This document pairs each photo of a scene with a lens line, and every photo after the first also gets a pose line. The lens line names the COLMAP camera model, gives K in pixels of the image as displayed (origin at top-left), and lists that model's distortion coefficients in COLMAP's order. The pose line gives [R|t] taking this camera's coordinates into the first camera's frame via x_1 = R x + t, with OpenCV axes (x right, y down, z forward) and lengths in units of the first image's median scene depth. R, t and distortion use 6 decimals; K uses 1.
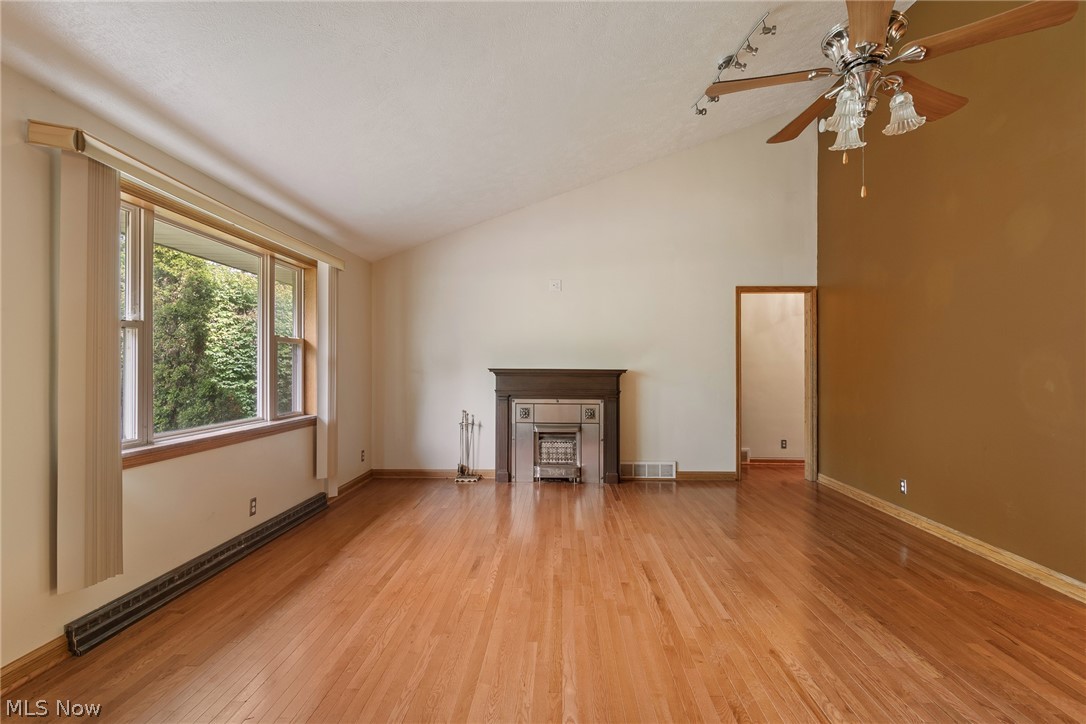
lens RADIAL K [[525.2, 0, 532.0], [0, 525.2, 359.0], [0, 0, 1]] dist [-0.002432, -0.002403]
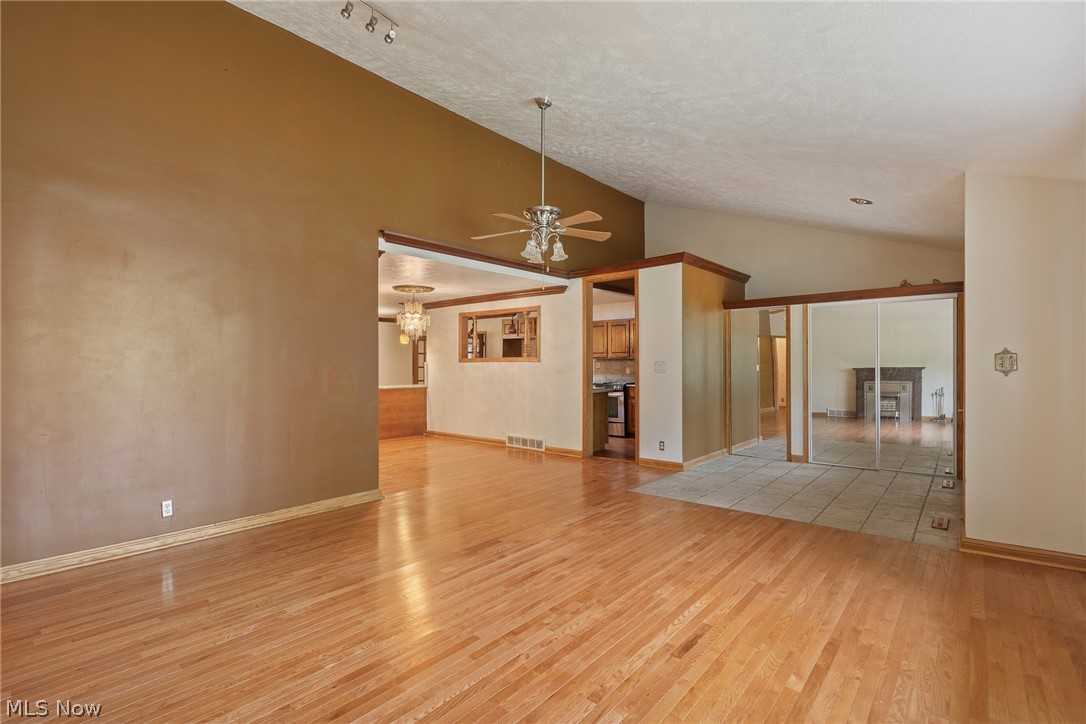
lens RADIAL K [[525.2, 0, 532.0], [0, 525.2, 359.0], [0, 0, 1]] dist [-0.002432, -0.002403]
pose [[-0.790868, 0.004799, 0.611968, -0.417012], [-0.000109, 0.999968, -0.007983, 0.003540], [-0.611987, -0.006381, -0.790842, 1.887189]]
